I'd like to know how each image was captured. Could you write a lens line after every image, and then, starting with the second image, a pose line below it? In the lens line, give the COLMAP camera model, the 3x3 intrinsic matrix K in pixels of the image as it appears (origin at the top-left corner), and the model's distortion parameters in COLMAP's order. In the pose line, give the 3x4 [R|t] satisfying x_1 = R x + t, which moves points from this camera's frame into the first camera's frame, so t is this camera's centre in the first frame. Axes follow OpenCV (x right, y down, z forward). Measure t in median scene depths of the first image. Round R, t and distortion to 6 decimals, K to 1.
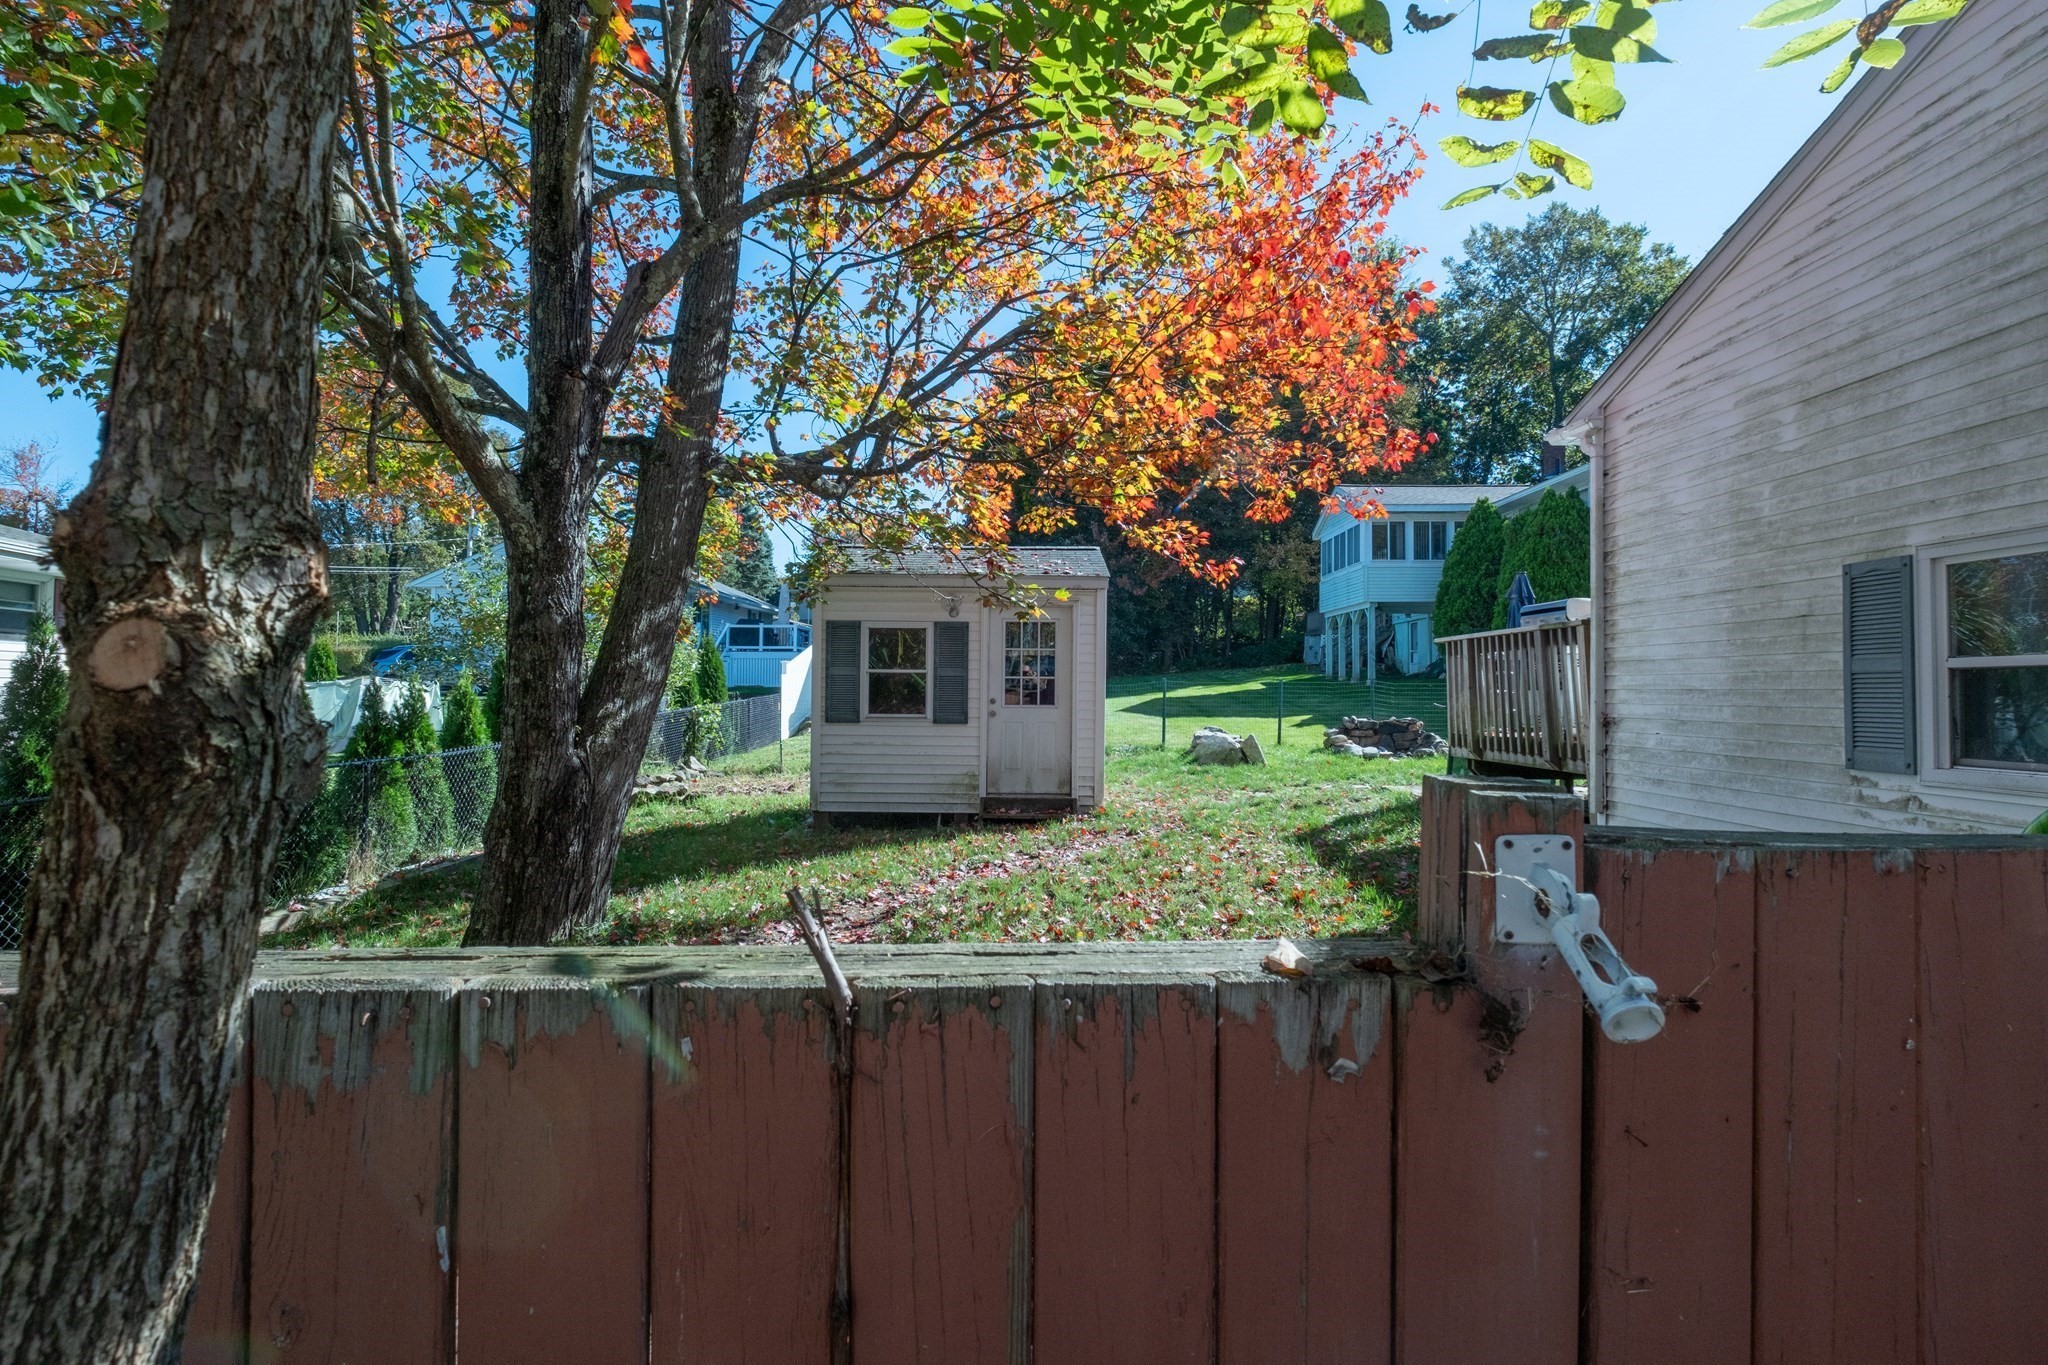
lens RADIAL K [[906.6, 0, 1028.1], [0, 906.6, 663.8], [0, 0, 1]] dist [0.001985, -0.007082]
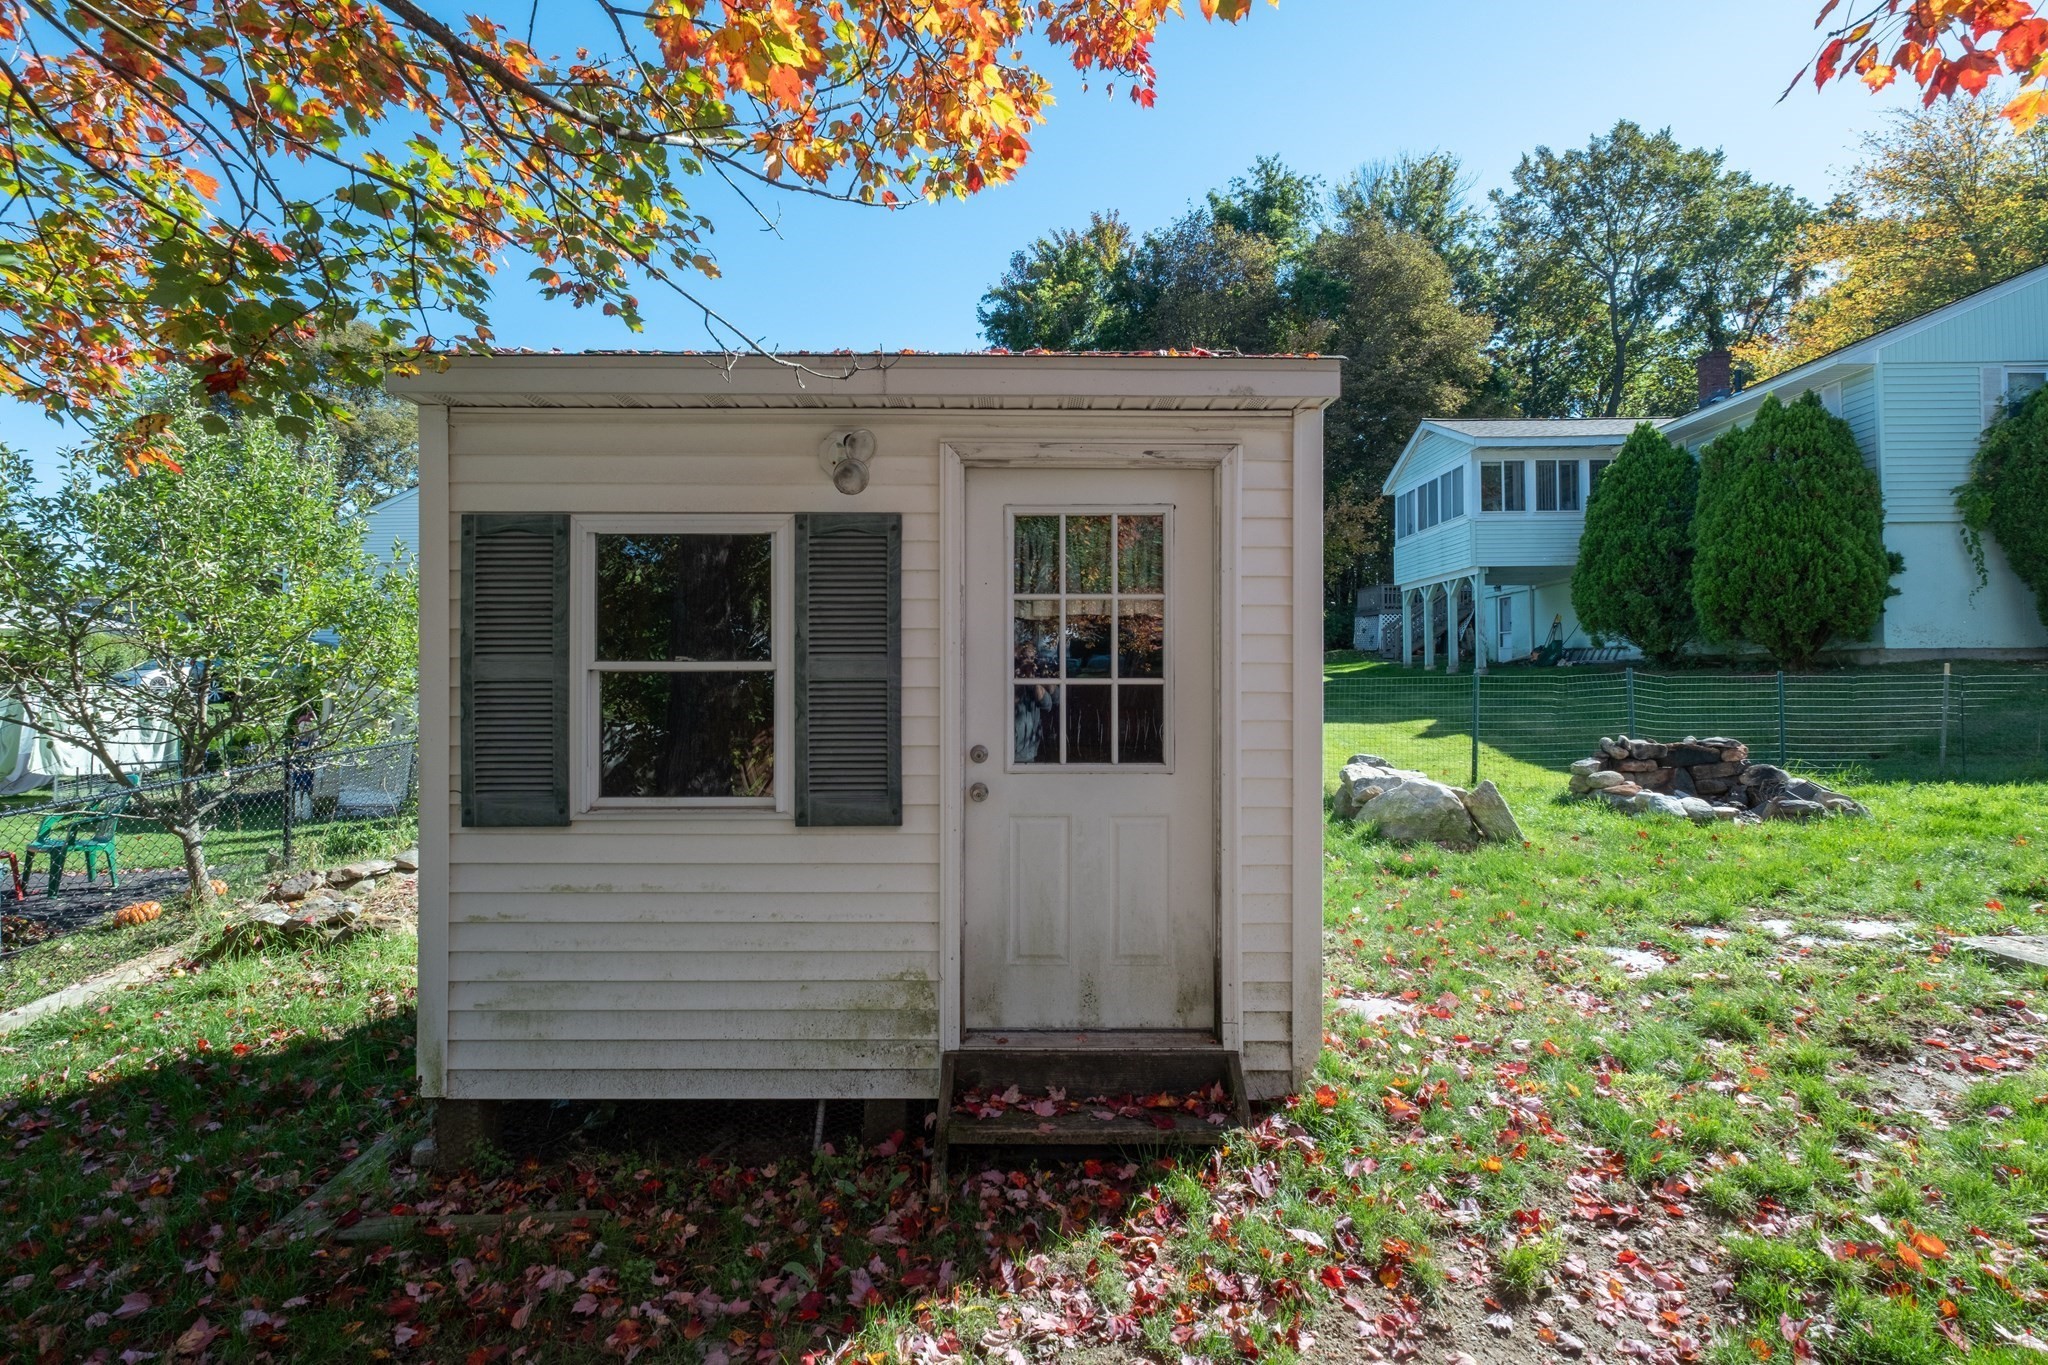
lens RADIAL K [[906.6, 0, 1028.1], [0, 906.6, 663.8], [0, 0, 1]] dist [0.001985, -0.007082]
pose [[0.999923, -0.010529, 0.006591, -0.022242], [0.010464, 0.999896, 0.009876, 0.005183], [-0.006694, -0.009807, 0.999930, 0.665316]]
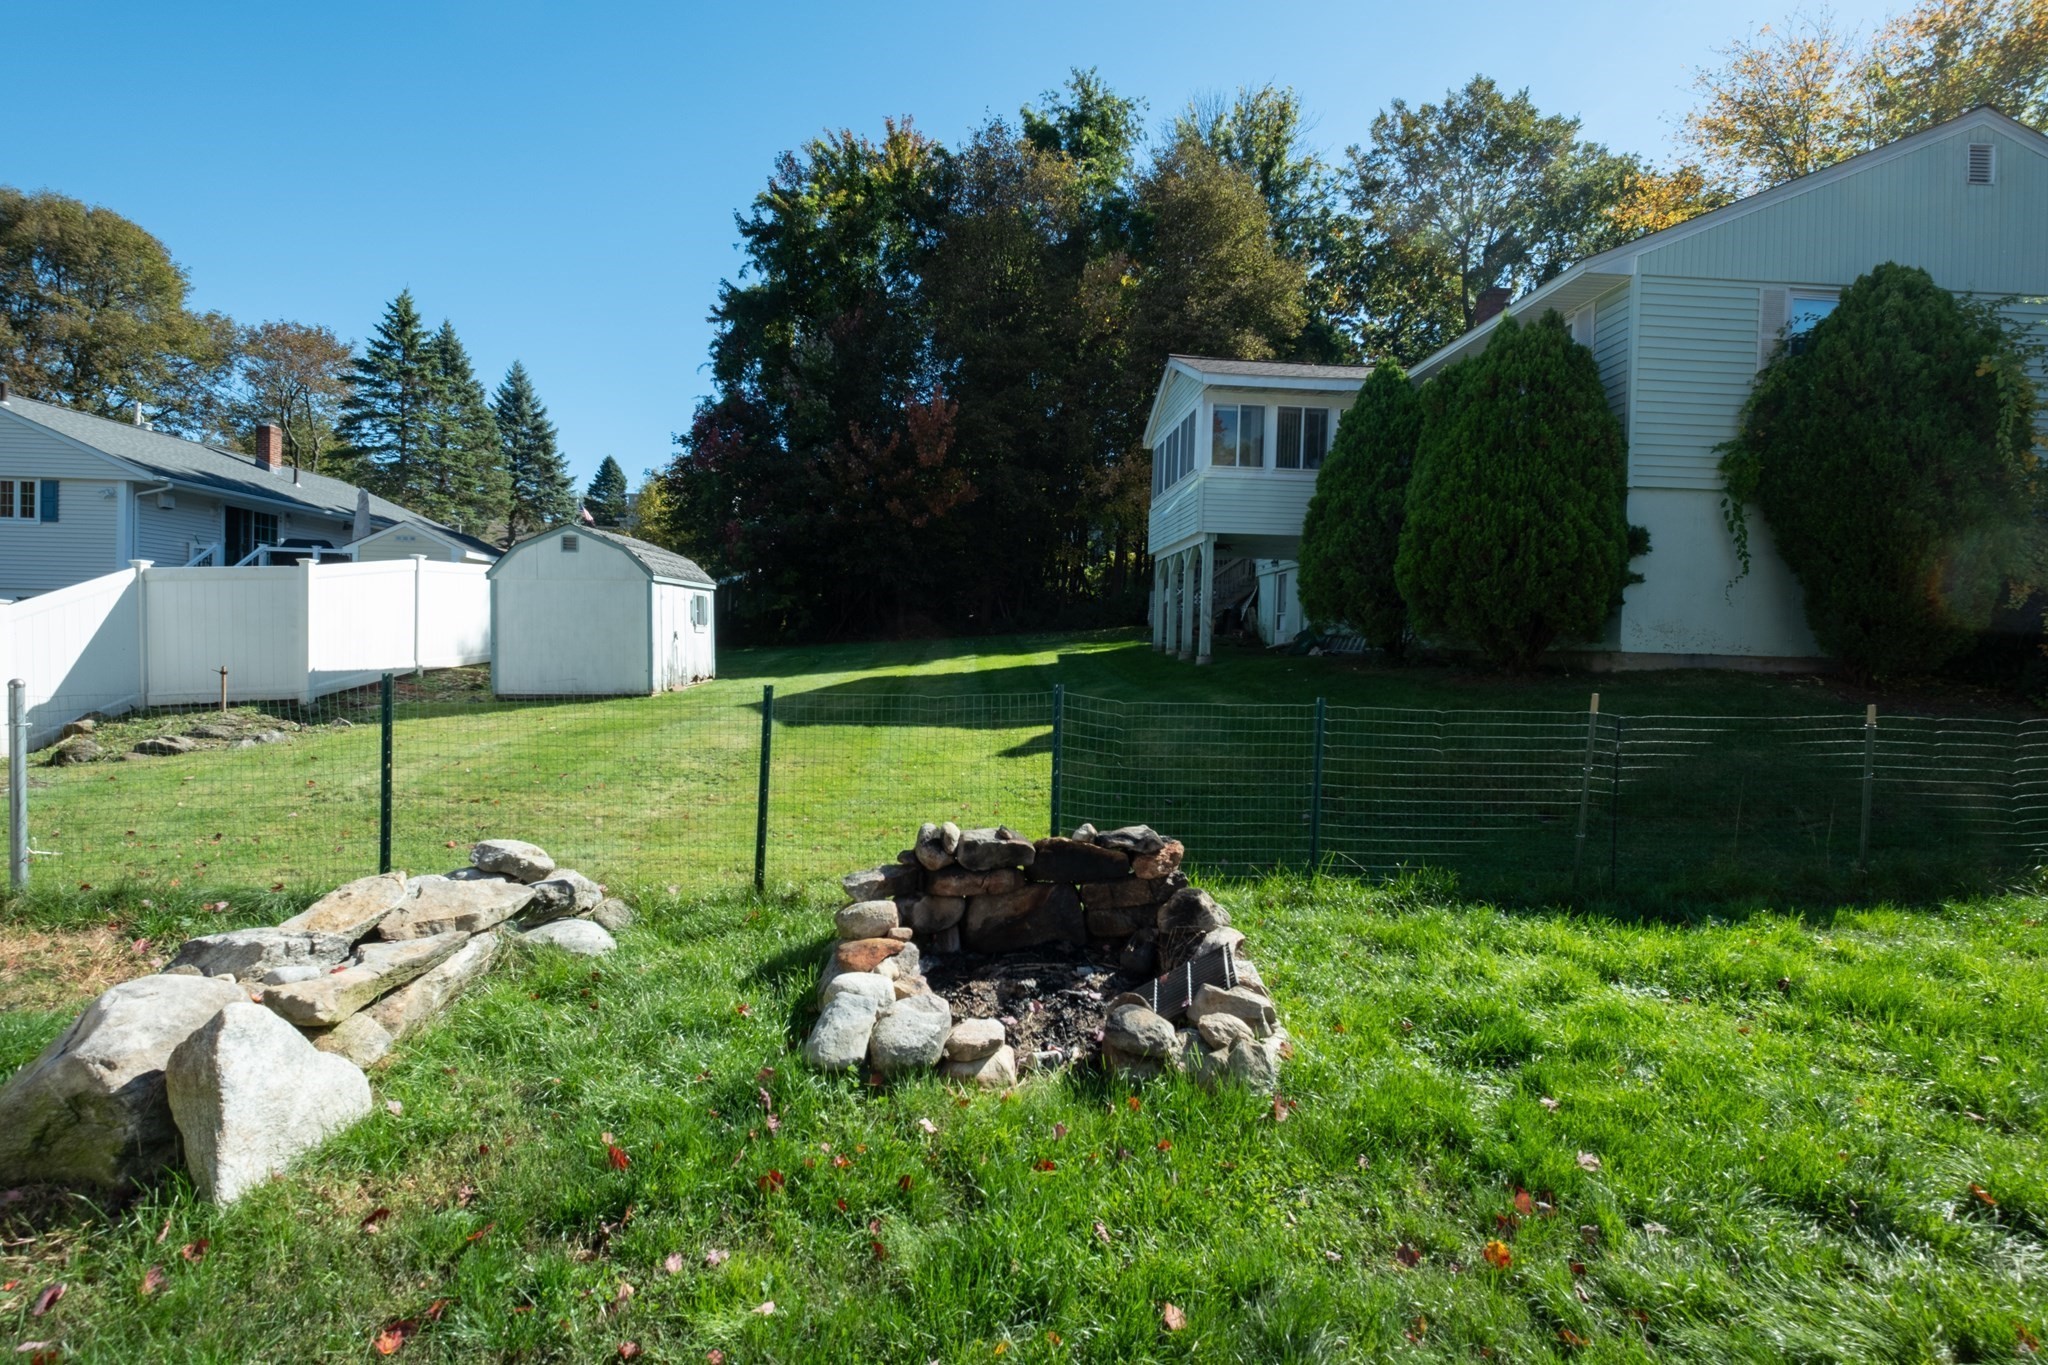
lens RADIAL K [[894.2, 0, 1020.5], [0, 894.2, 660.0], [0, 0, 1]] dist [0.003964, -0.007516]
pose [[0.995430, 0.020259, 0.093323, 0.535520], [-0.024442, 0.998737, 0.043895, -0.011398], [-0.092316, -0.045975, 0.994668, 1.085559]]
